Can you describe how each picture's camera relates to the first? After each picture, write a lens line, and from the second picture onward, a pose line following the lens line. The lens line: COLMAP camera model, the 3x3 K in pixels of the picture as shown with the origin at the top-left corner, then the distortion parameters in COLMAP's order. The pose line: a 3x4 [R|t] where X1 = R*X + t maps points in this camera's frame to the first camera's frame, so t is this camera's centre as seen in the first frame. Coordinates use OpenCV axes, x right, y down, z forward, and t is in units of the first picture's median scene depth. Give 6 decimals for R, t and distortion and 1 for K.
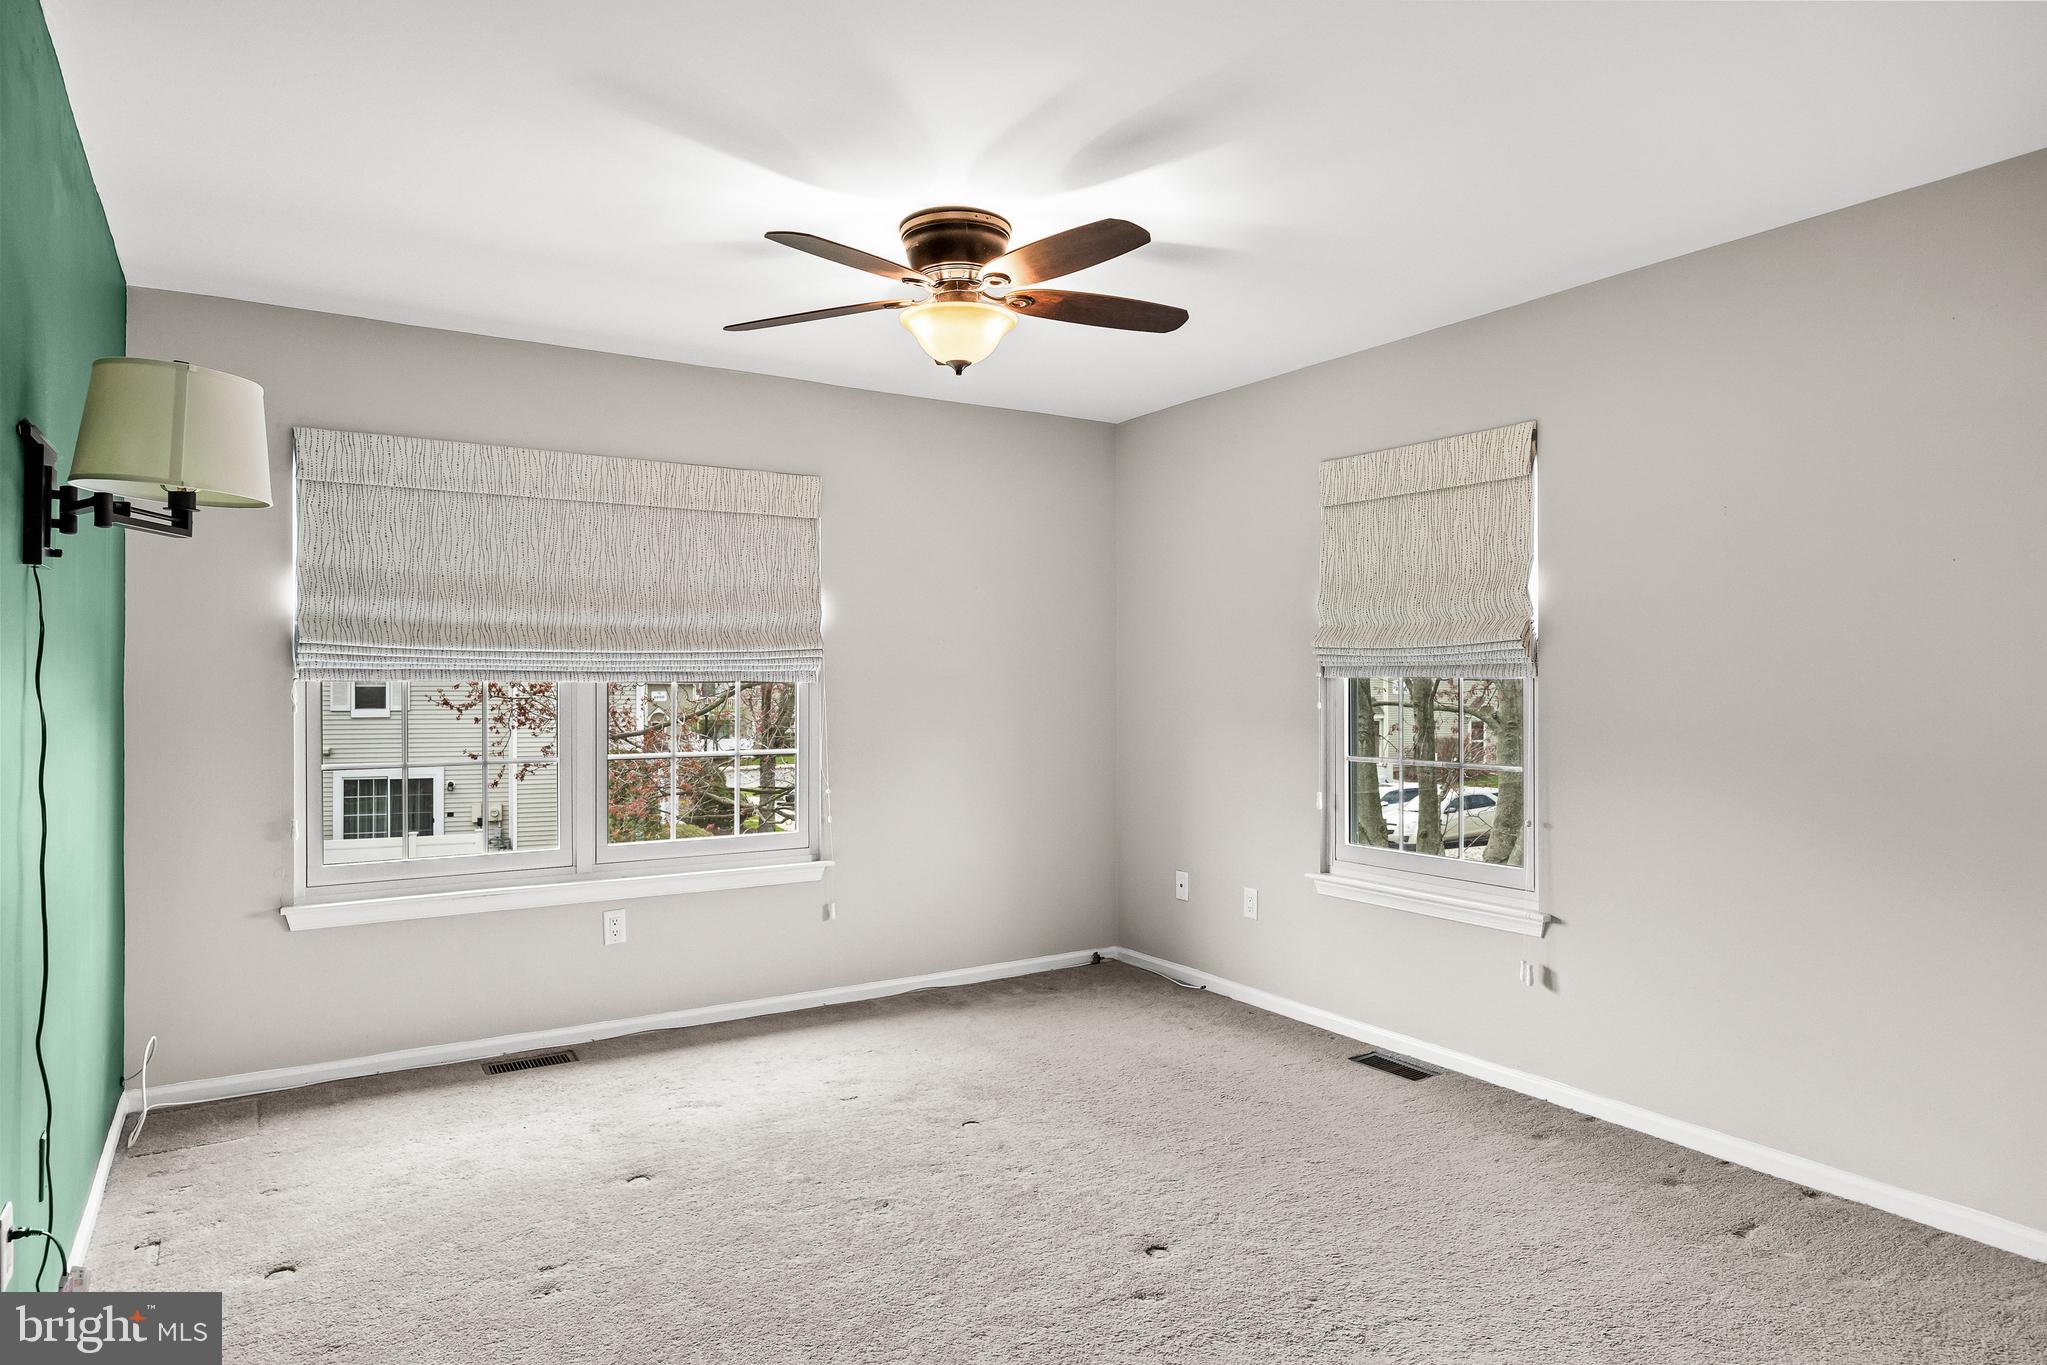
lens RADIAL K [[1181.2, 0, 1030.1], [0, 1181.2, 677.3], [0, 0, 1]] dist [-0.006215, 0.000886]
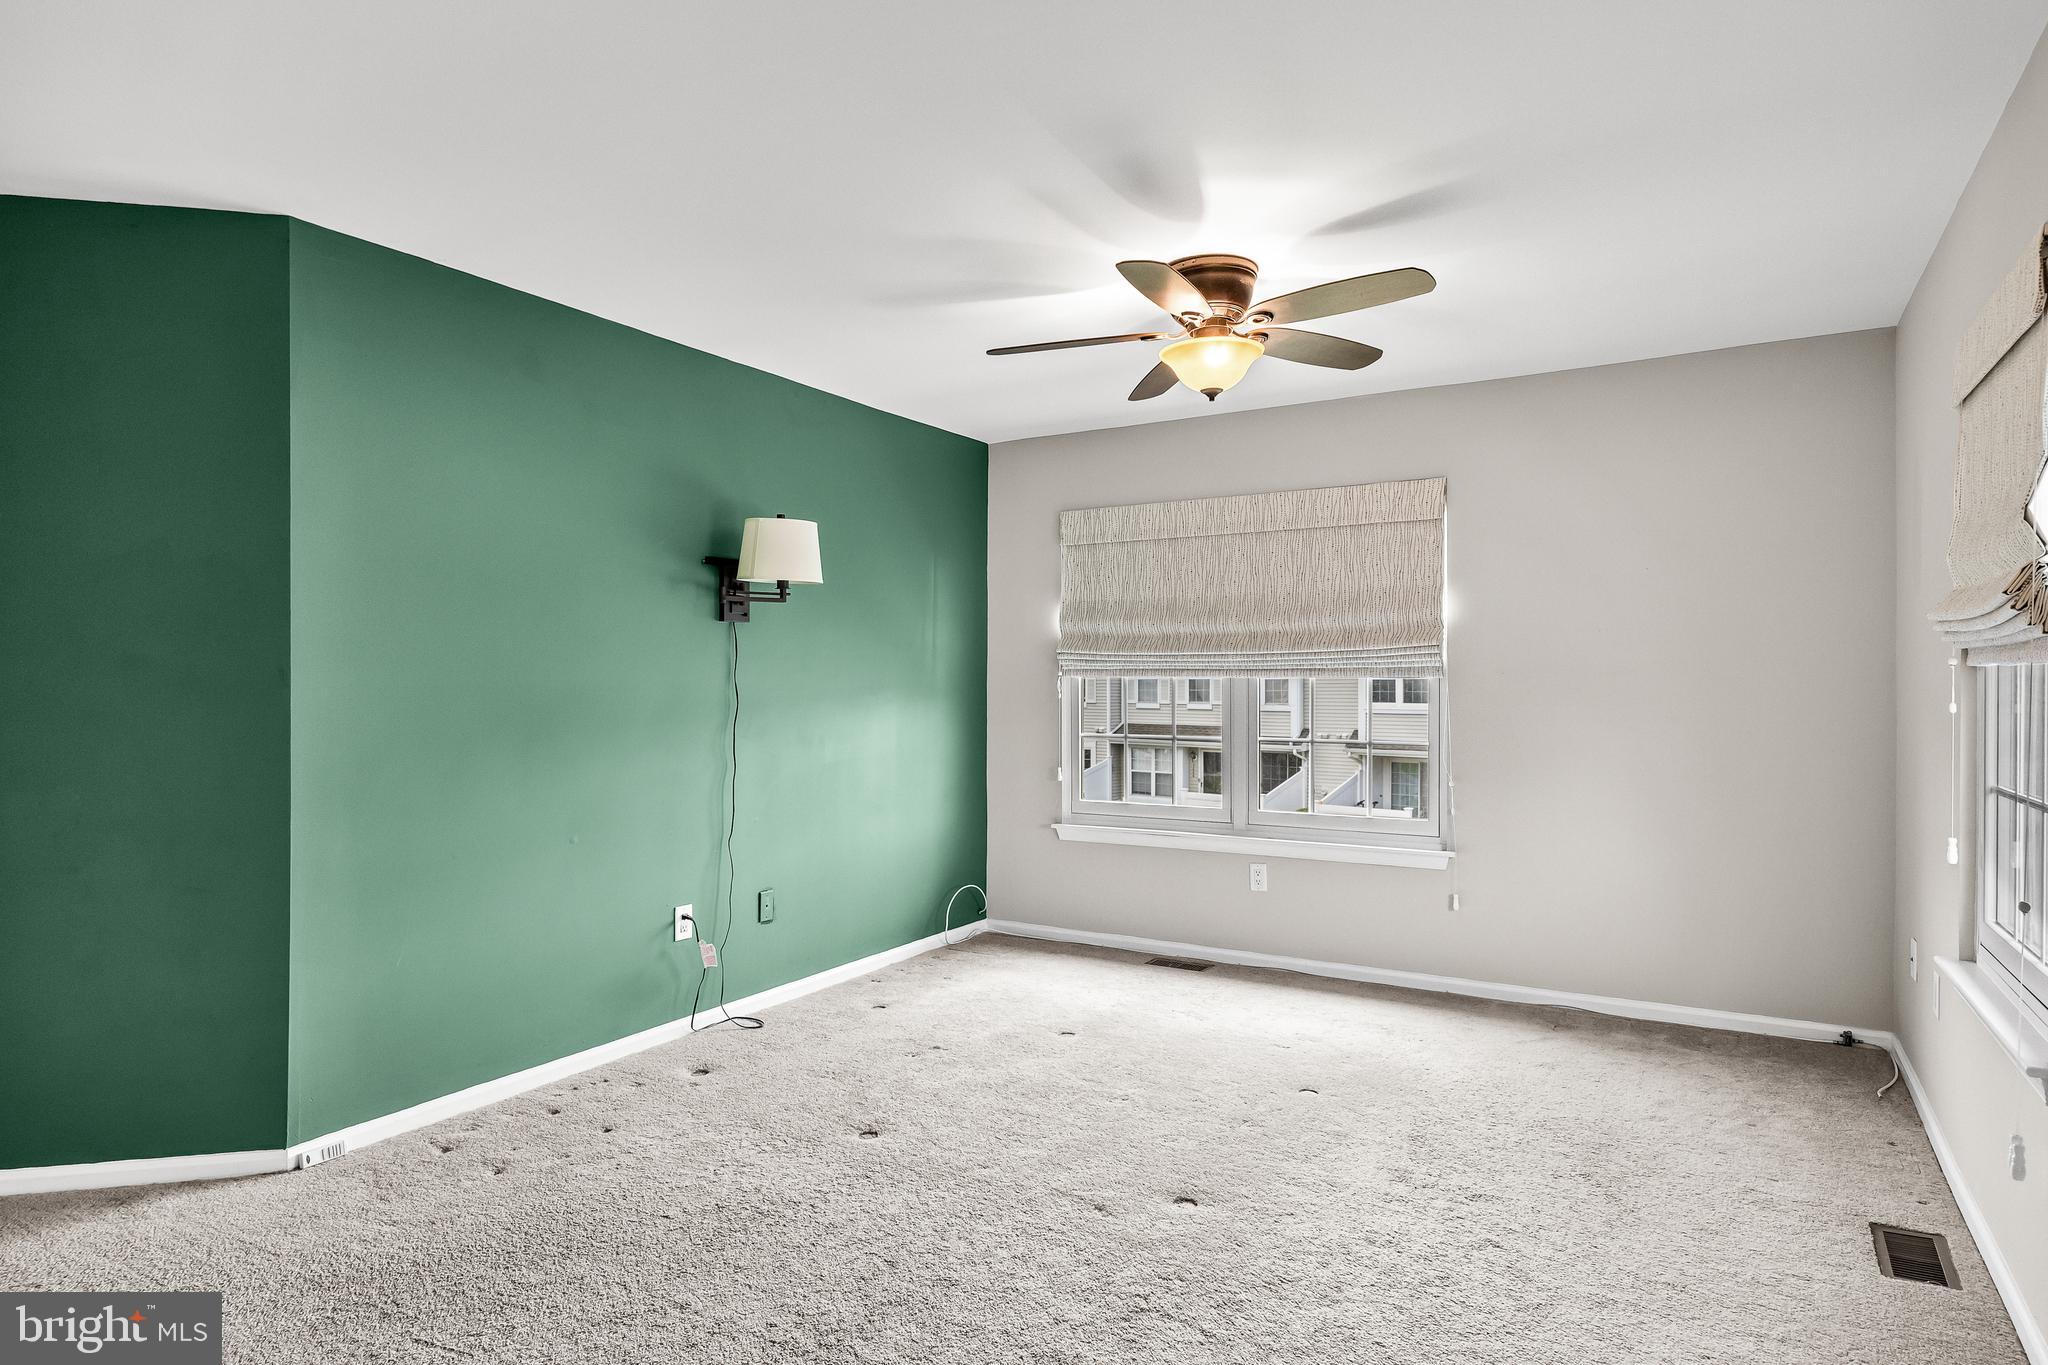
lens RADIAL K [[1144.5, 0, 1033.7], [0, 1144.5, 687.6], [0, 0, 1]] dist [-0.003512, 0.000533]
pose [[0.453598, 0.003088, -0.891201, 0.609363], [0.002754, 0.999984, 0.004866, 0.008096], [0.891202, -0.004662, 0.453582, 0.256204]]
